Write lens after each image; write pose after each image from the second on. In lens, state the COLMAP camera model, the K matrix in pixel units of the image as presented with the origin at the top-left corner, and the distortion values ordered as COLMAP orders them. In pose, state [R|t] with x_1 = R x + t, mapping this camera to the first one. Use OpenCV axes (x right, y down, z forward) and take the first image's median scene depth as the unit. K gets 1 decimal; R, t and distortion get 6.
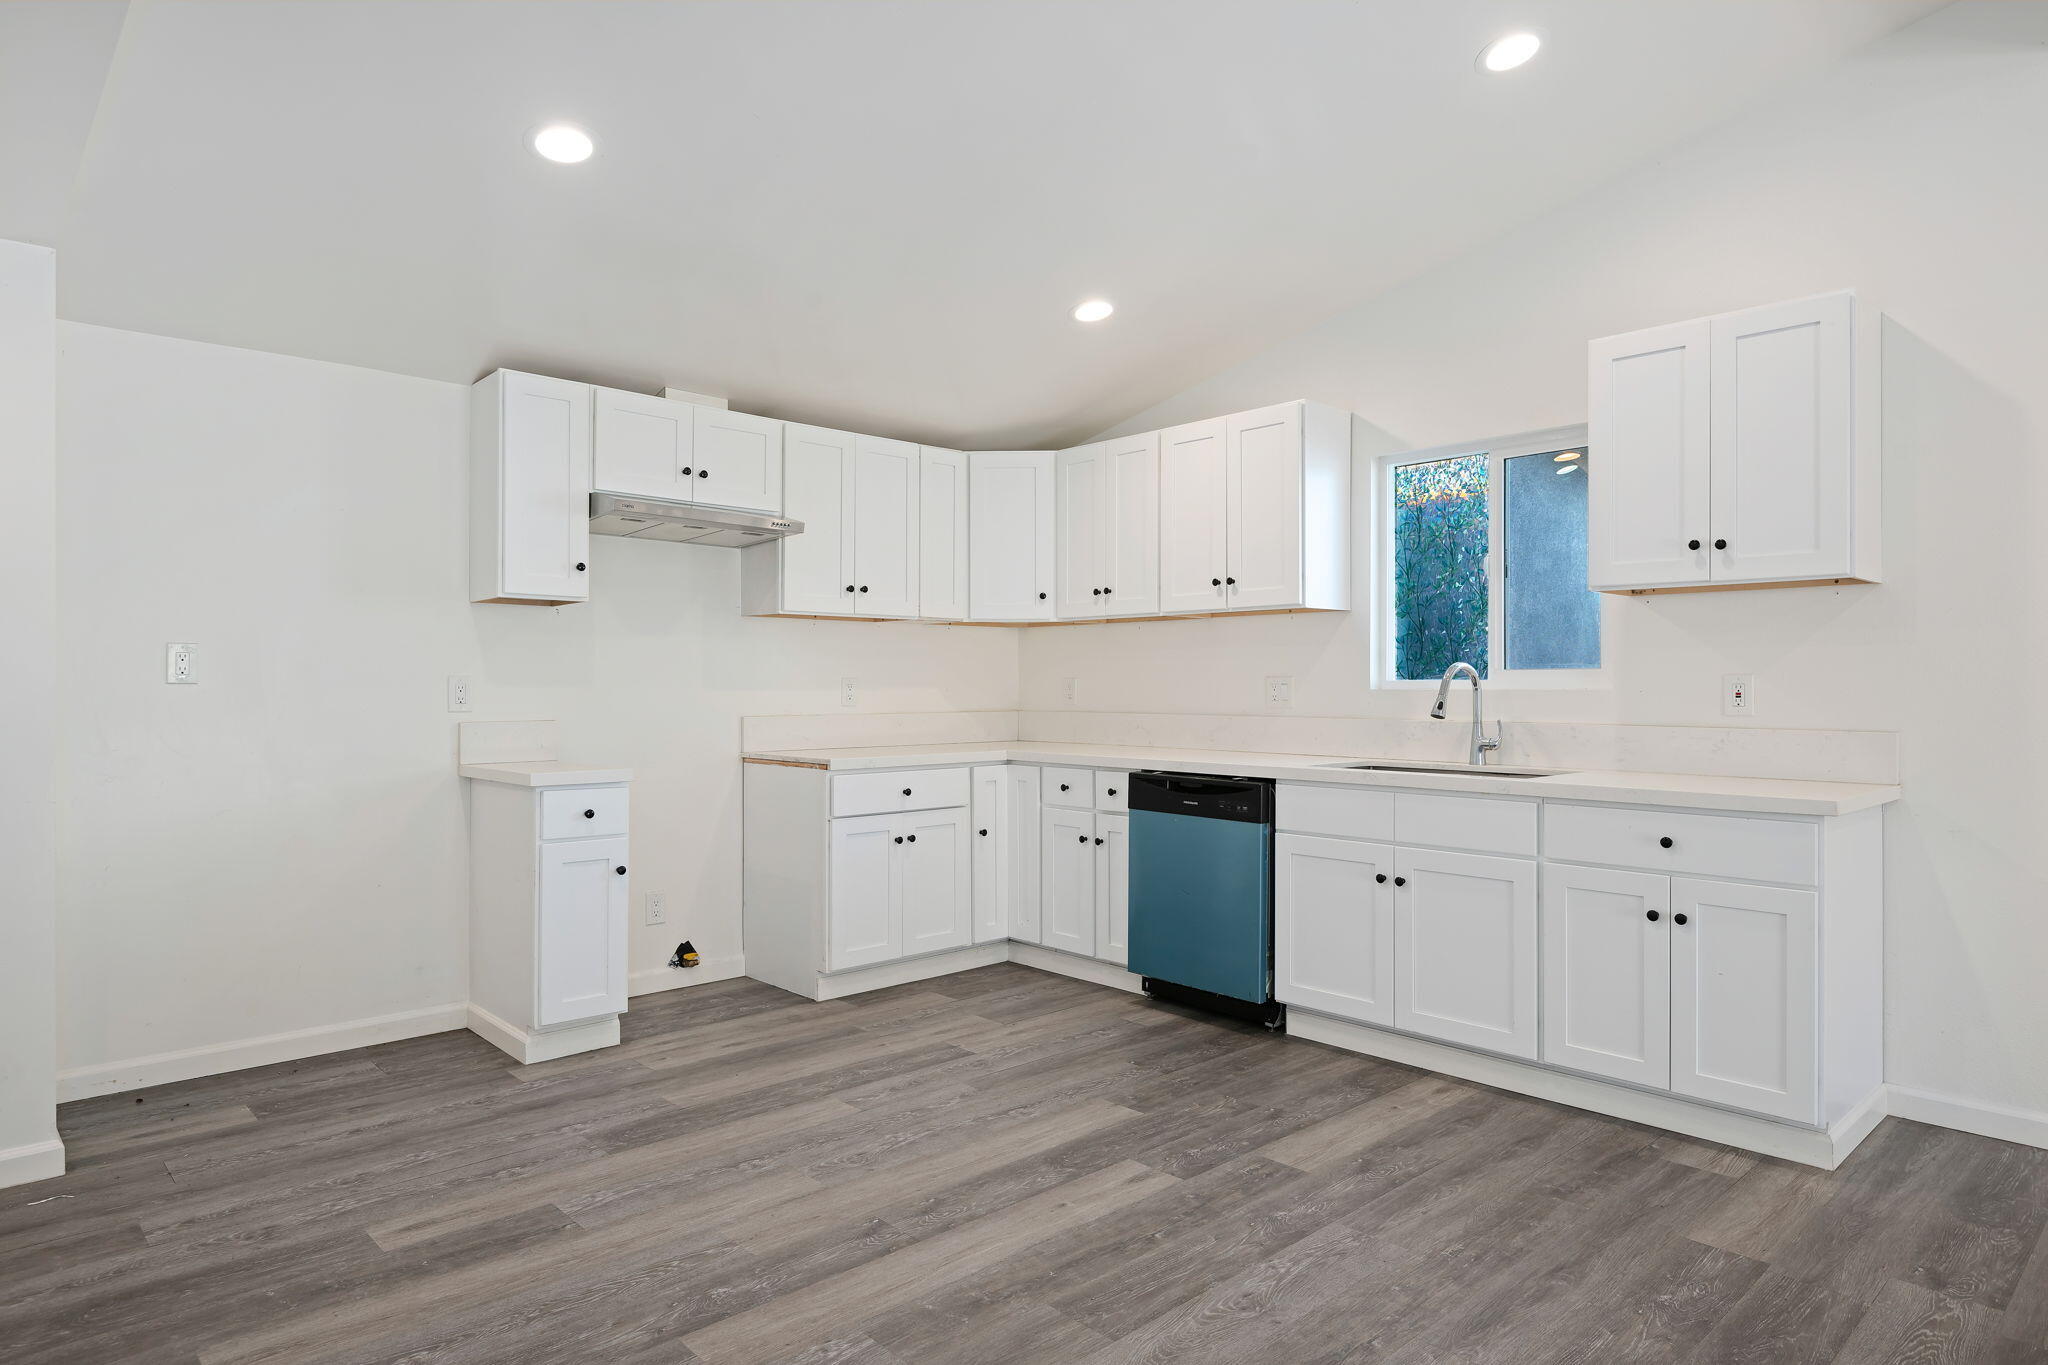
lens RADIAL K [[1188.5, 0, 1022.0], [0, 1188.5, 683.6], [0, 0, 1]] dist [-0.003729, -0.002795]
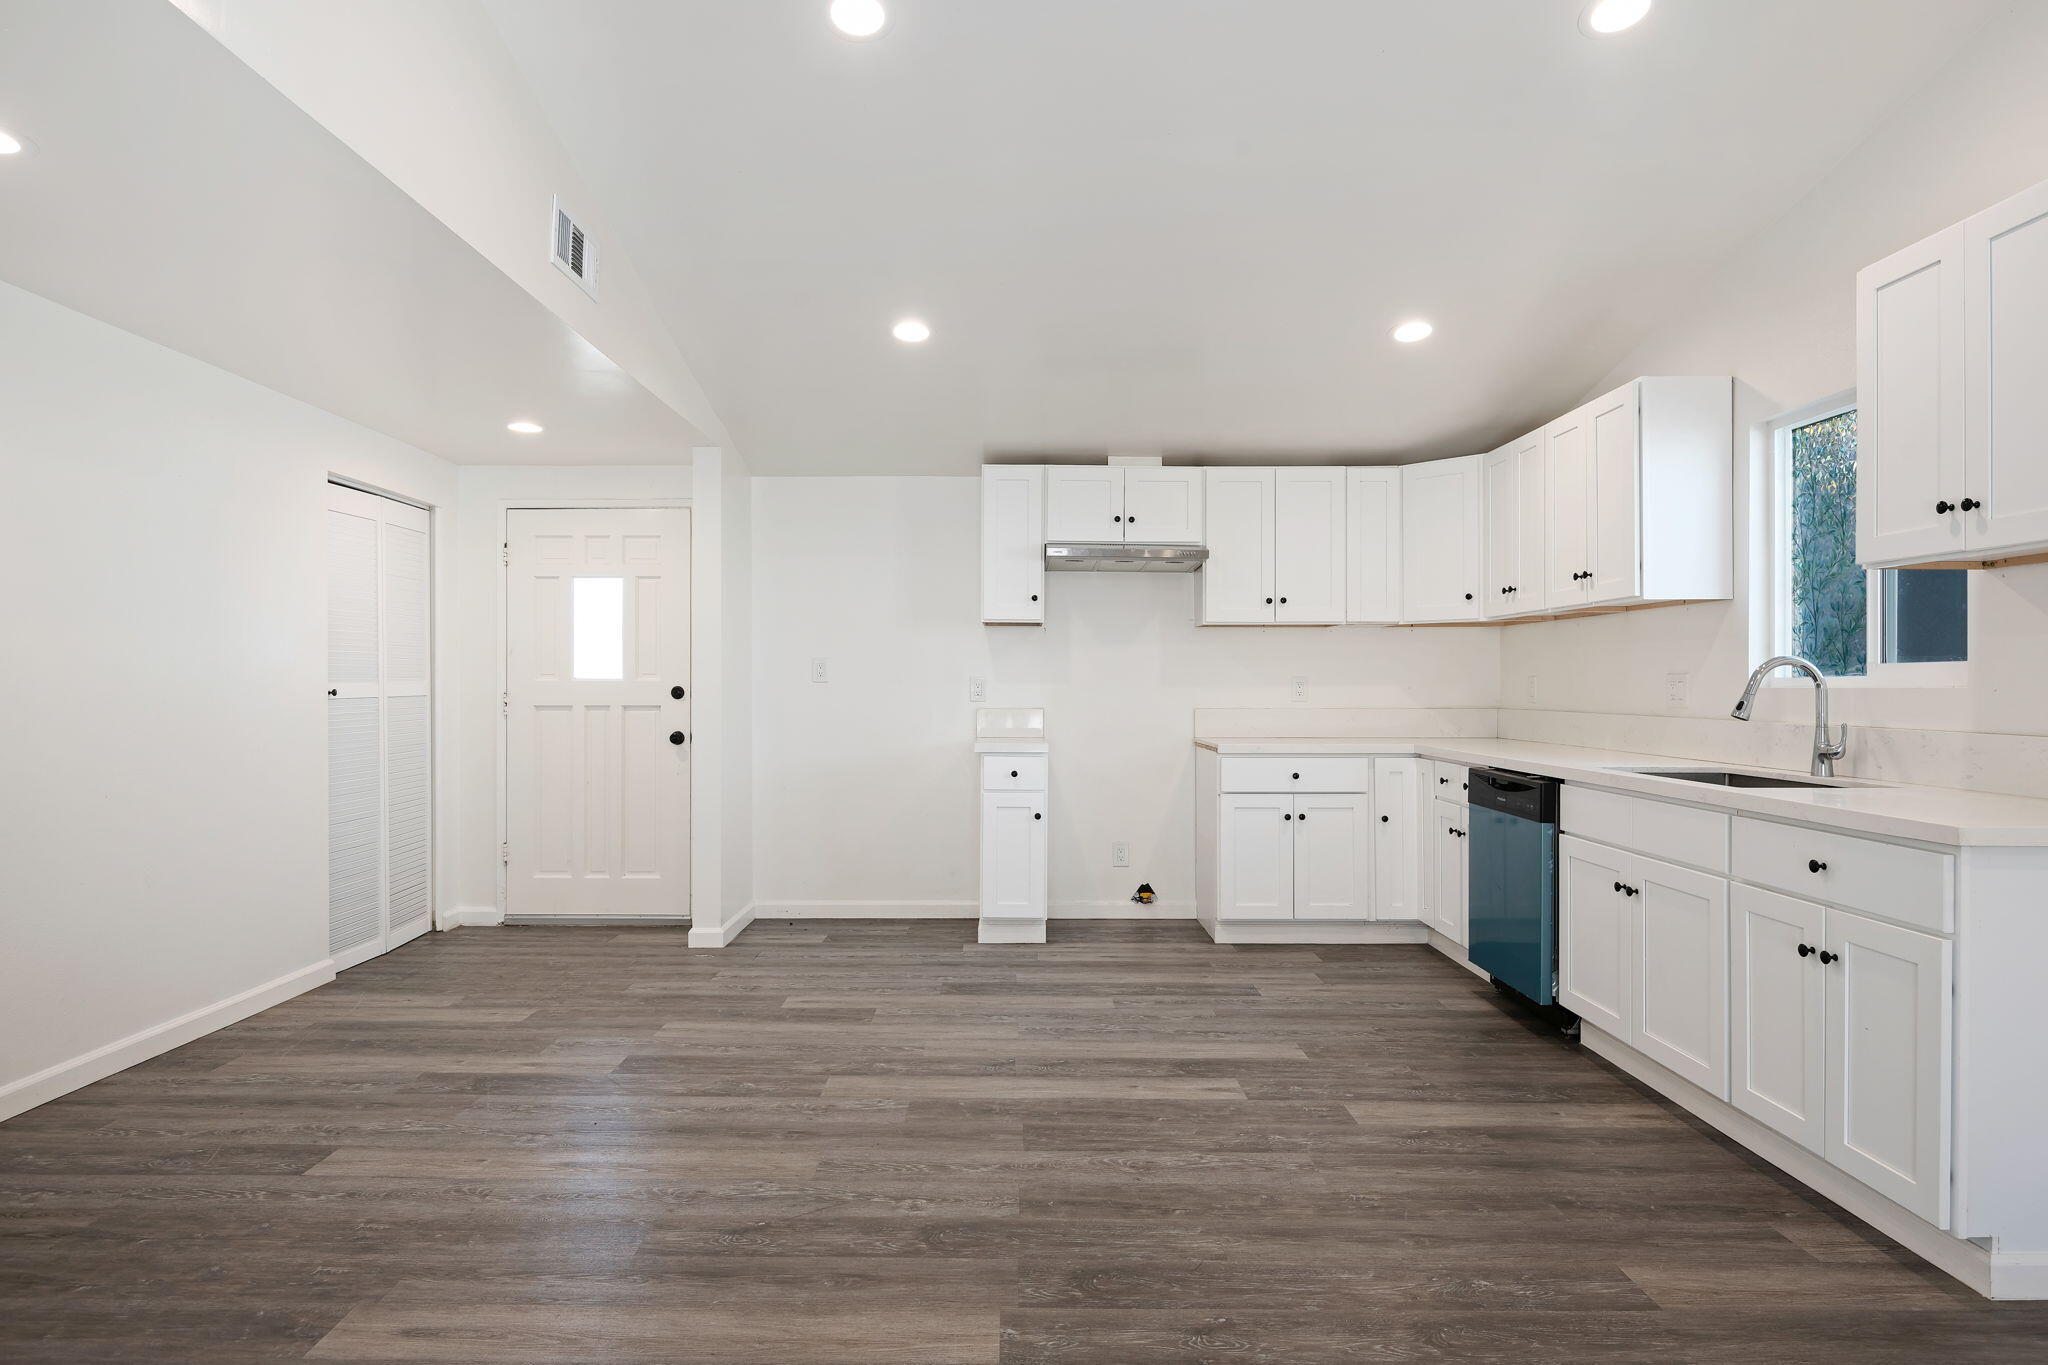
lens RADIAL K [[1134.2, 0, 1005.0], [0, 1134.2, 687.8], [0, 0, 1]] dist [-0.001934, -0.005143]
pose [[0.728923, 0.002349, -0.684592, 0.517852], [-0.000104, 0.999994, 0.003322, 0.002502], [0.684596, -0.002350, 0.728919, 0.007509]]
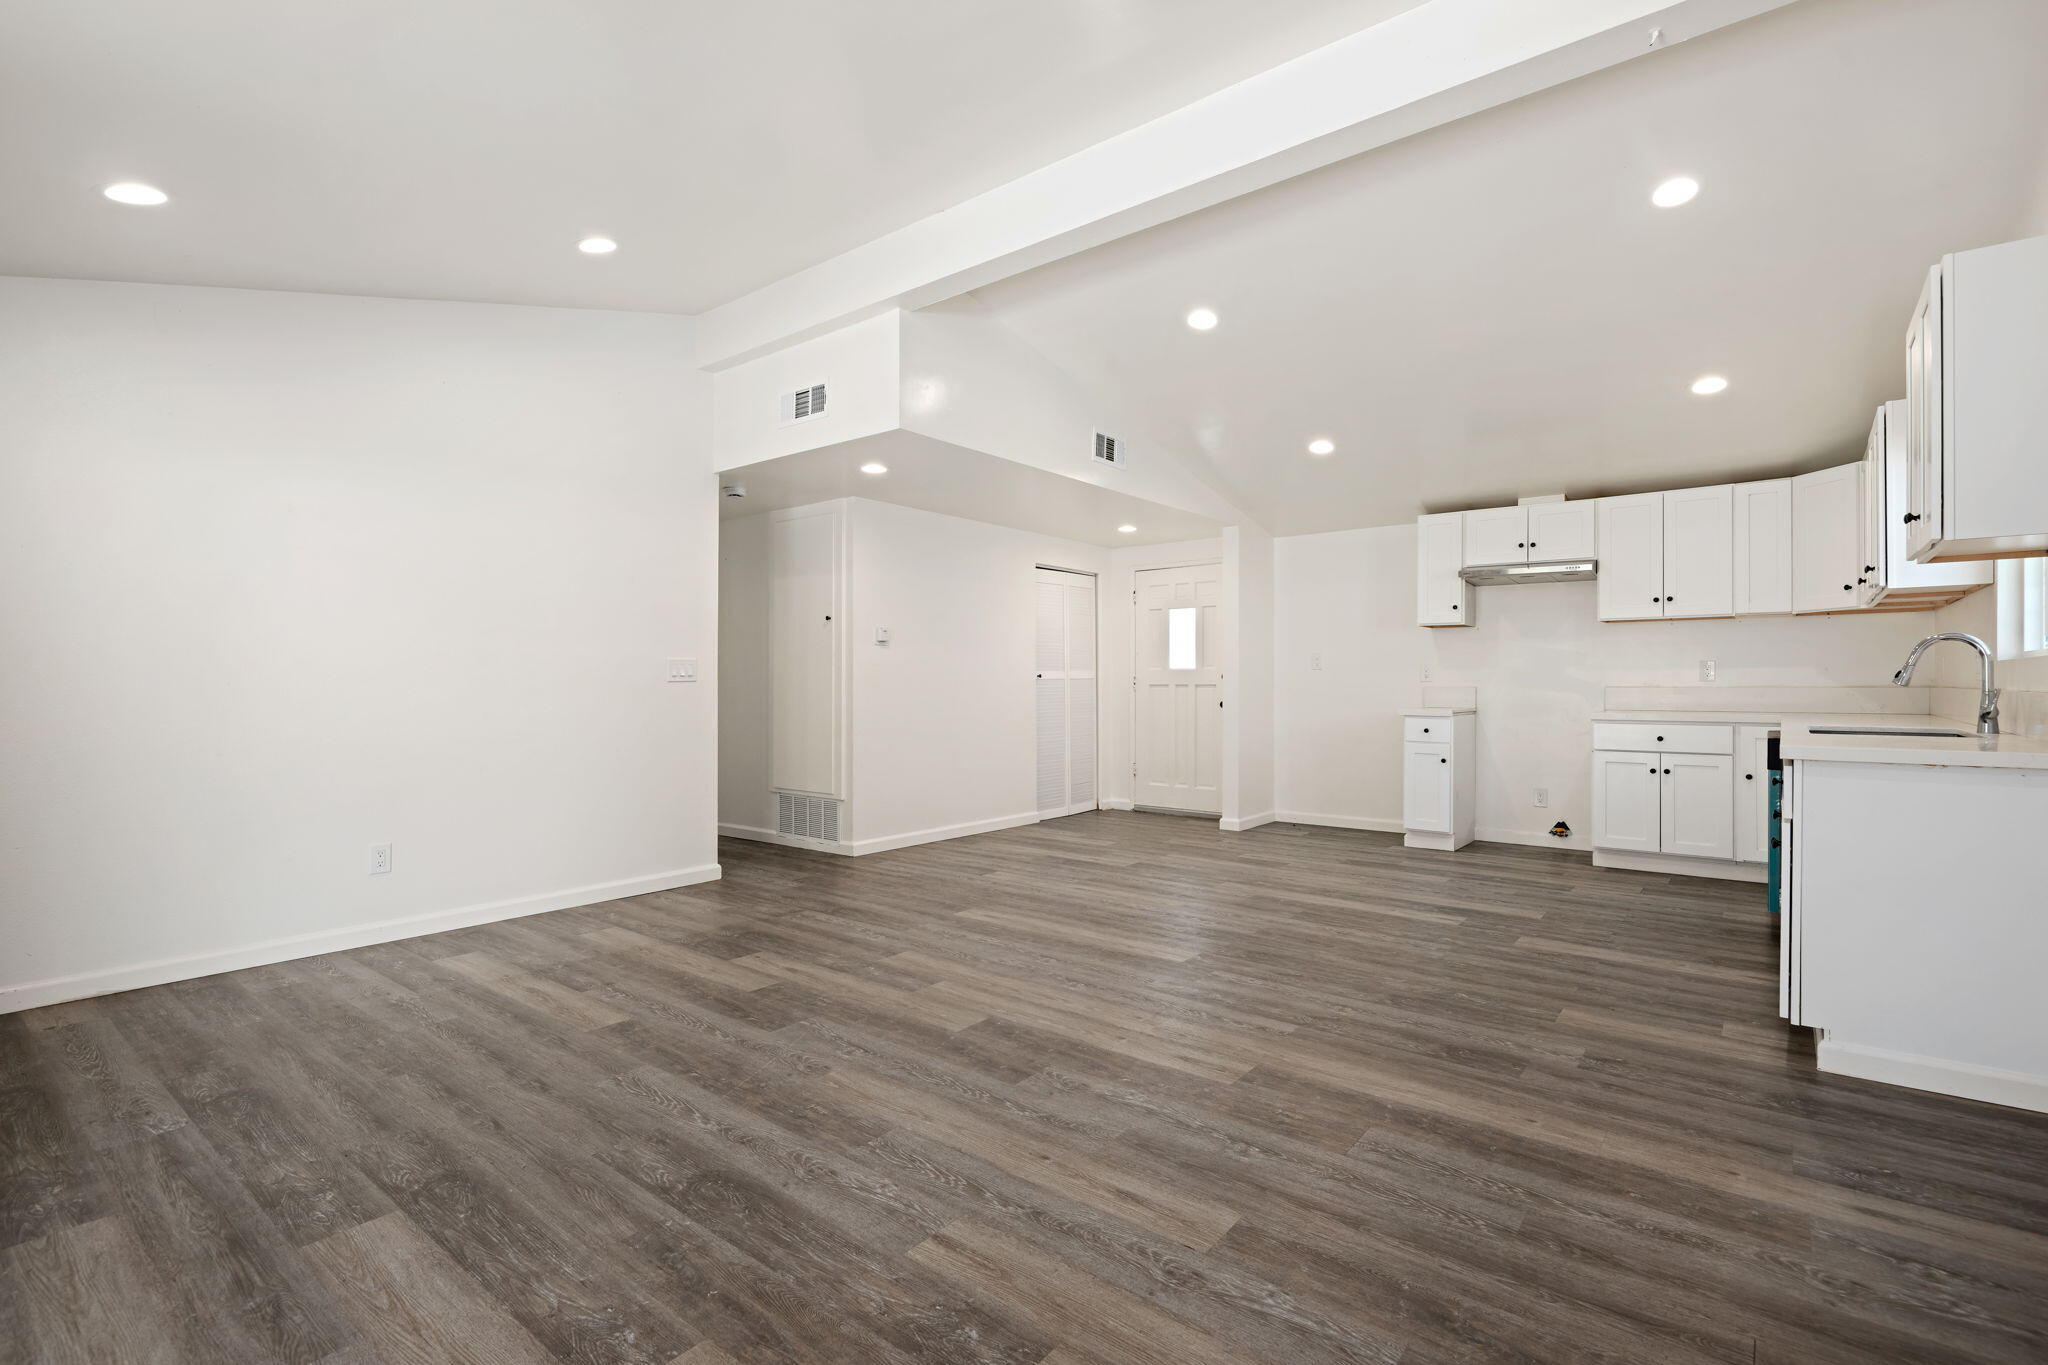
lens RADIAL K [[943.0, 0, 1031.7], [0, 943.0, 684.0], [0, 0, 1]] dist [-0.000885, -0.002016]
pose [[0.153018, 0.001354, -0.988222, 1.059561], [0.001870, 0.999997, 0.001659, 0.024265], [0.988222, -0.002102, 0.153015, 0.077555]]
